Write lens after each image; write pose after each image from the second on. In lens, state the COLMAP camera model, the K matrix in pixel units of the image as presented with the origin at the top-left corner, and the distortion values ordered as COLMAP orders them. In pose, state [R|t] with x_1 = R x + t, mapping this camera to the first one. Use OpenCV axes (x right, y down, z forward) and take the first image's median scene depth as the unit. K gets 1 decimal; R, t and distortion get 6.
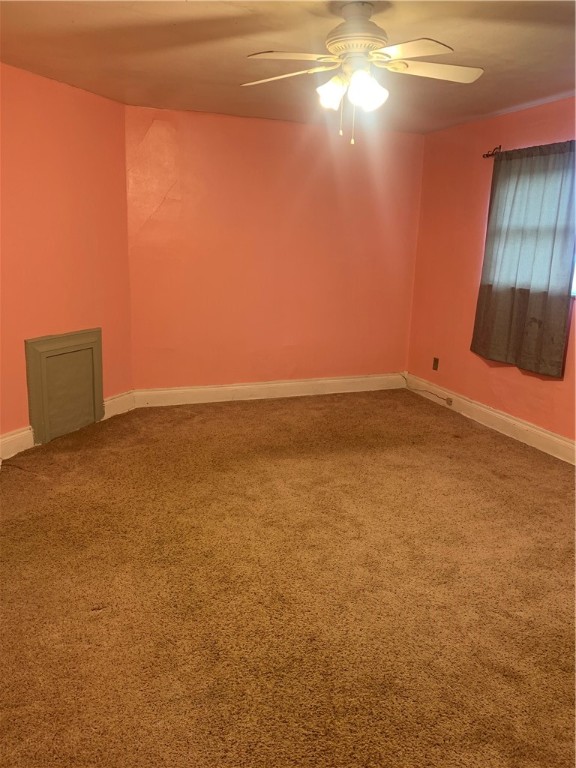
lens RADIAL K [[602.3, 0, 289.6], [0, 602.3, 383.7], [0, 0, 1]] dist [0.034762, -0.000770]
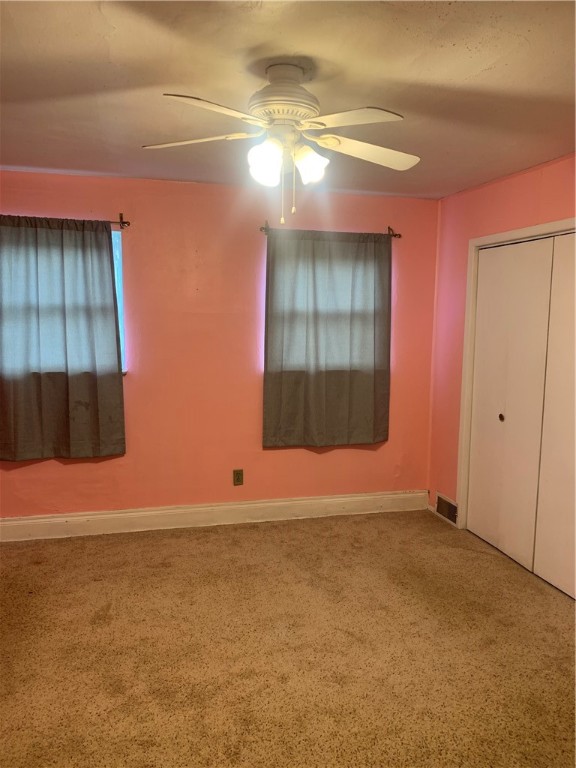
lens RADIAL K [[602.3, 0, 289.8], [0, 602.3, 384.3], [0, 0, 1]] dist [0.034762, -0.000770]
pose [[0.116712, -0.153780, 0.981188, -0.471498], [0.227494, 0.965812, 0.124310, -0.178055], [-0.966760, 0.208706, 0.147706, 0.553965]]
